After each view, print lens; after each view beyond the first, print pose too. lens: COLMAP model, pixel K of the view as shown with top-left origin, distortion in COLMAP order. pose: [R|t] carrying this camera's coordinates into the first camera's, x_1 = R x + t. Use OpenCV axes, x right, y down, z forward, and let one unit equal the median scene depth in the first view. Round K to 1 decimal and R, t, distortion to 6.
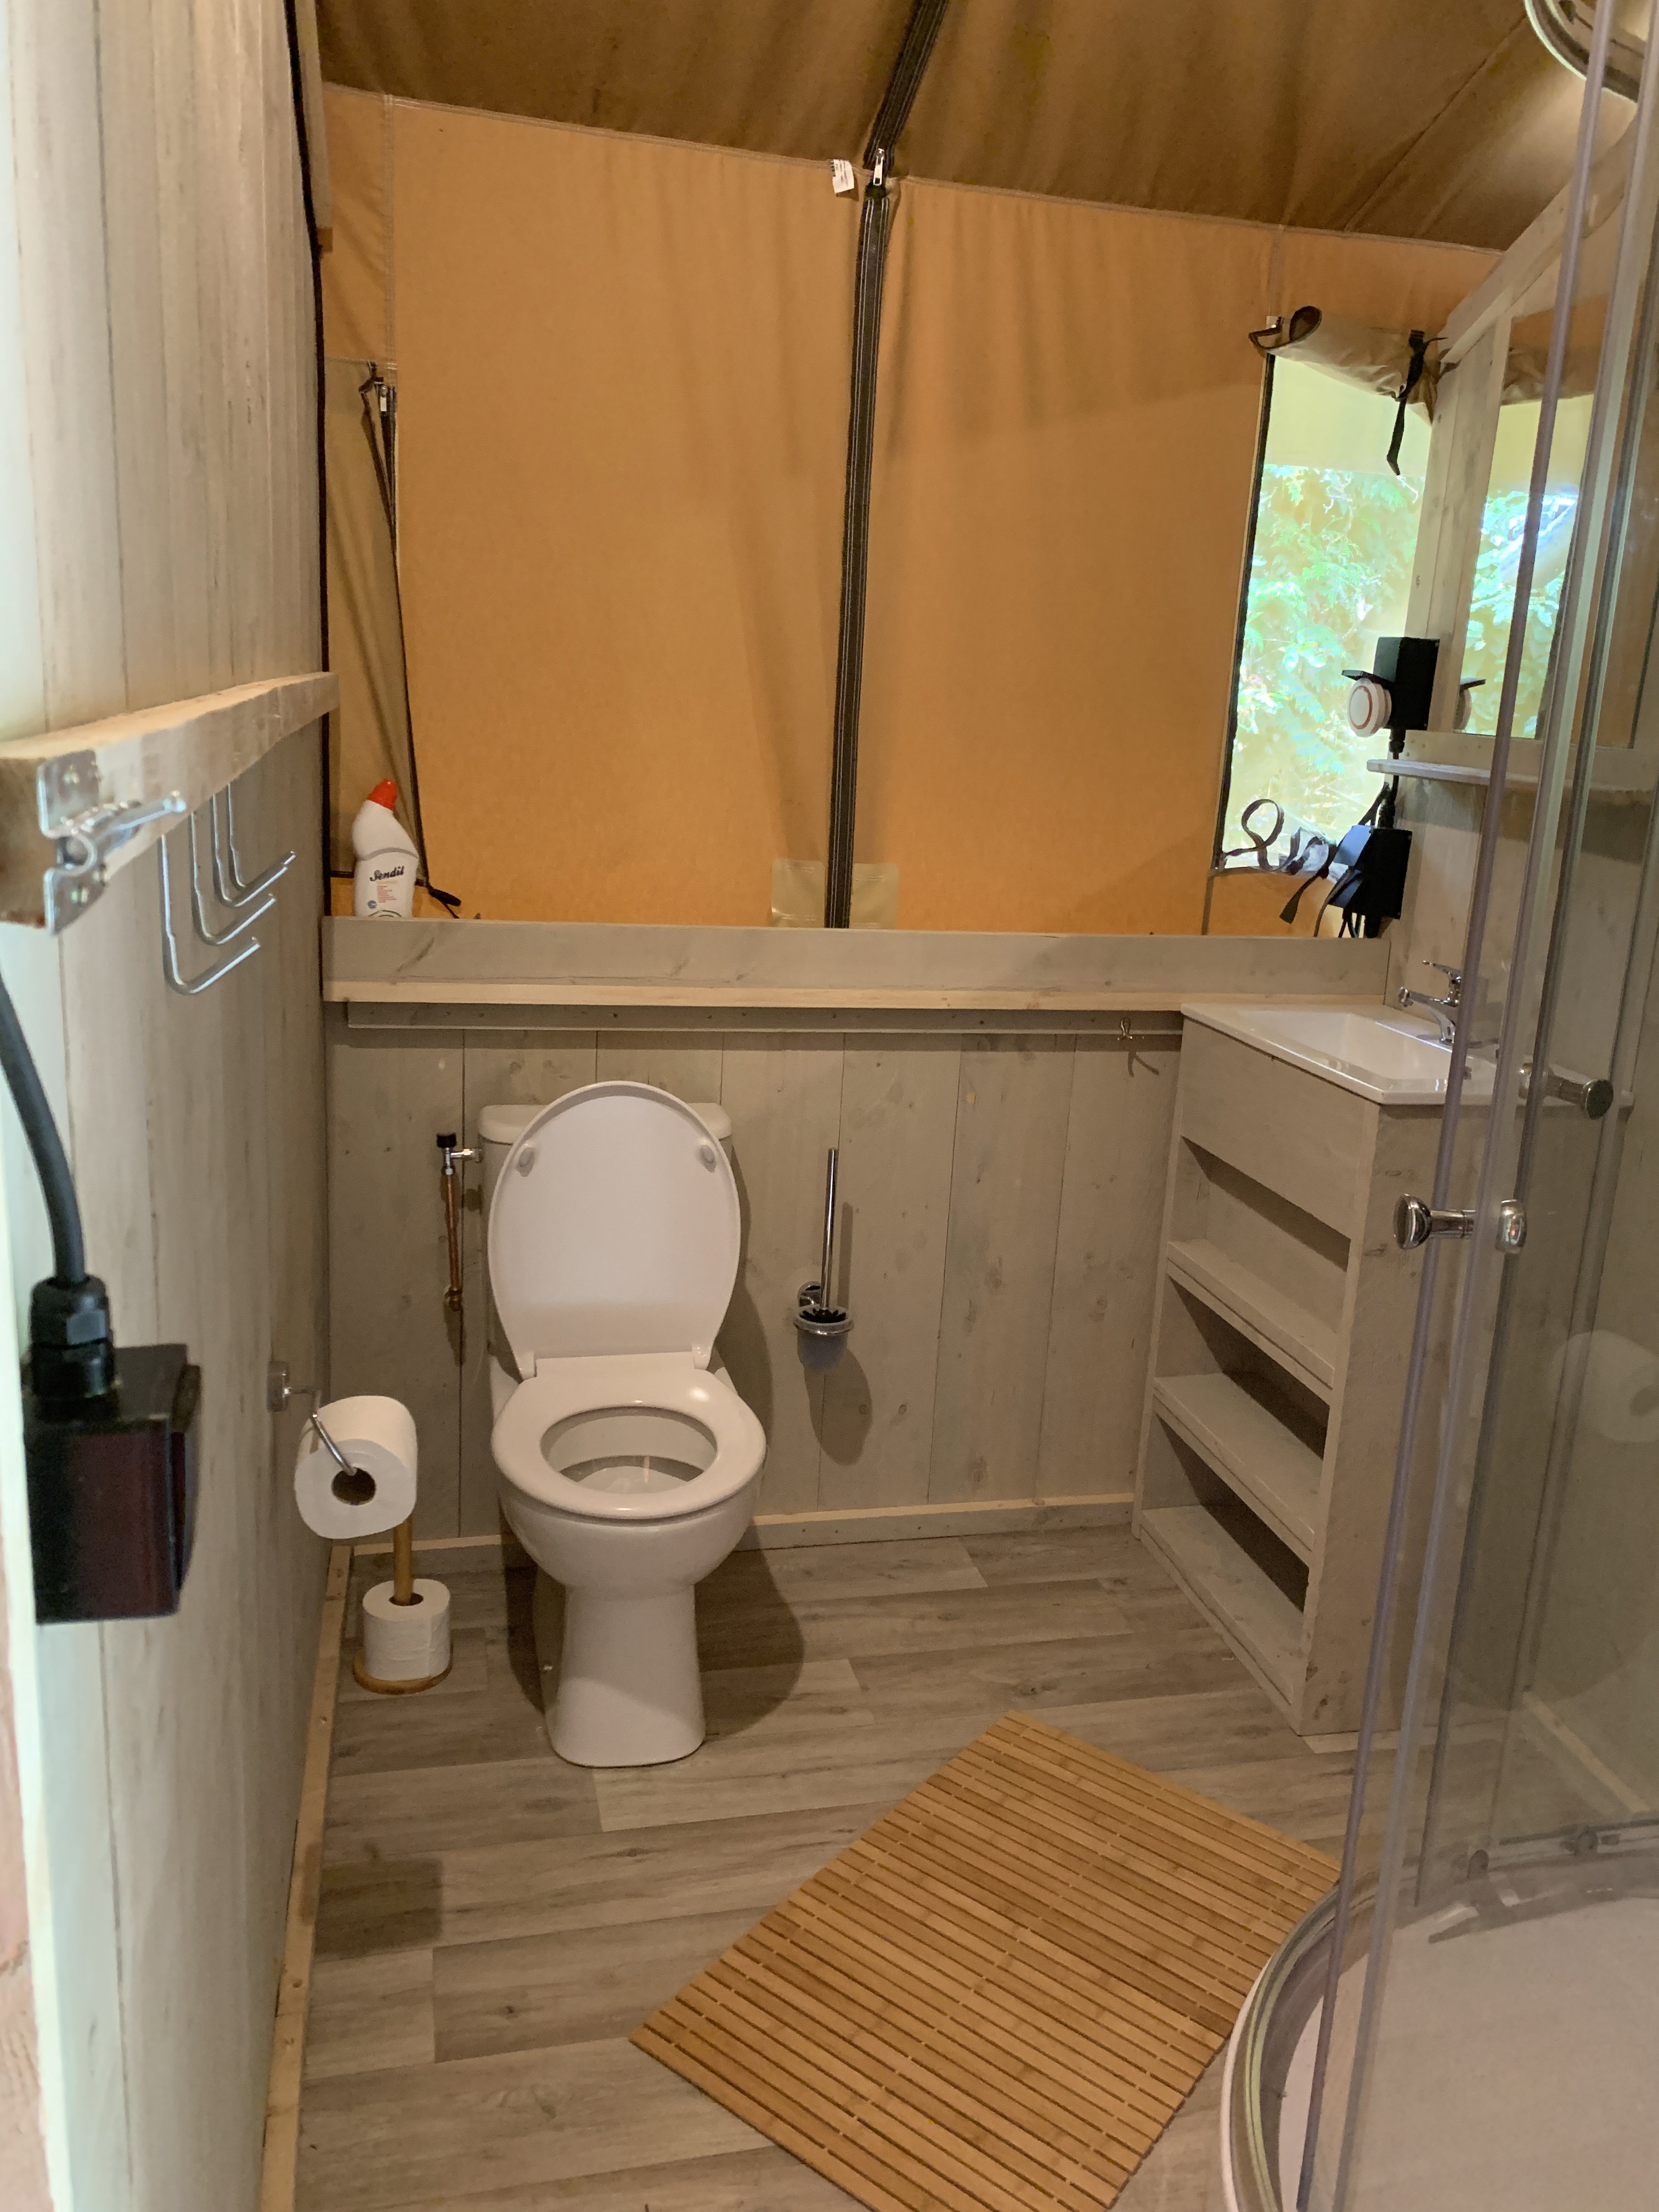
lens RADIAL K [[1675.3, 0, 846.9], [0, 1675.3, 1068.7], [0, 0, 1]] dist [0.046579, -0.047435]
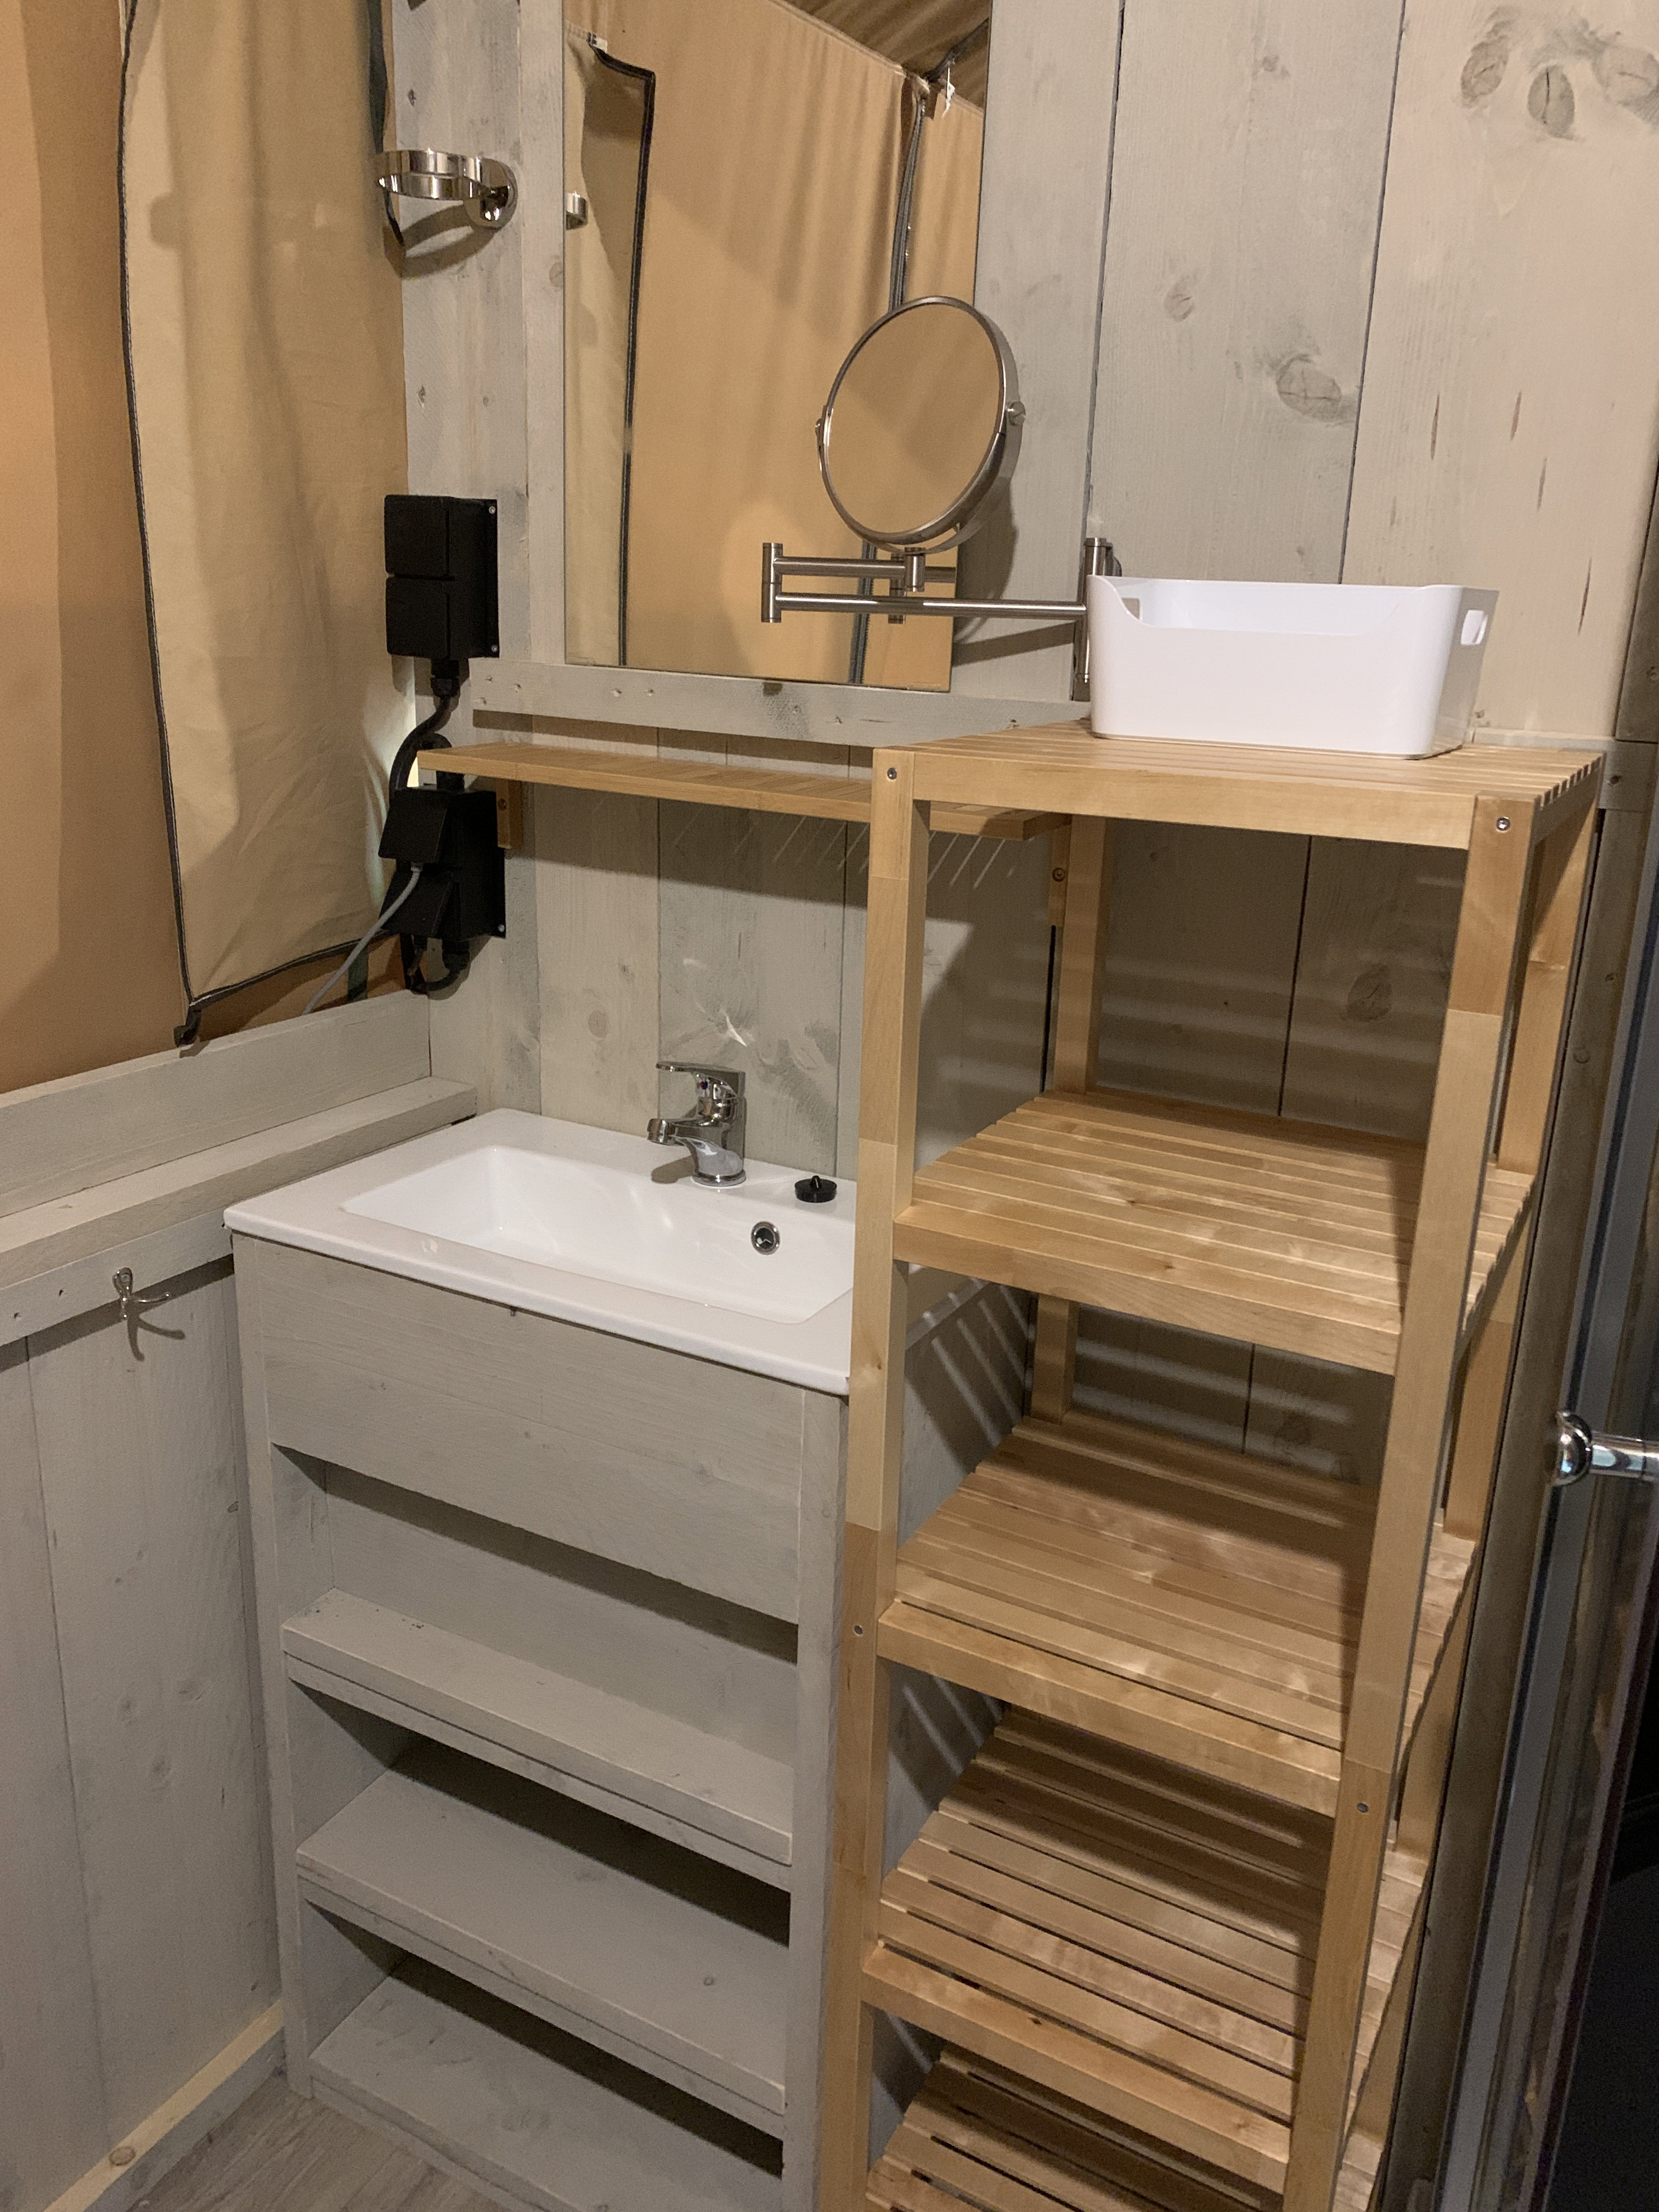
lens RADIAL K [[1675.3, 0, 822.8], [0, 1675.3, 1087.9], [0, 0, 1]] dist [0.046579, -0.047435]
pose [[0.672431, -0.243715, 0.698884, -0.034645], [0.172536, 0.969835, 0.172195, -0.142478], [-0.719769, 0.004794, 0.694197, 0.529992]]
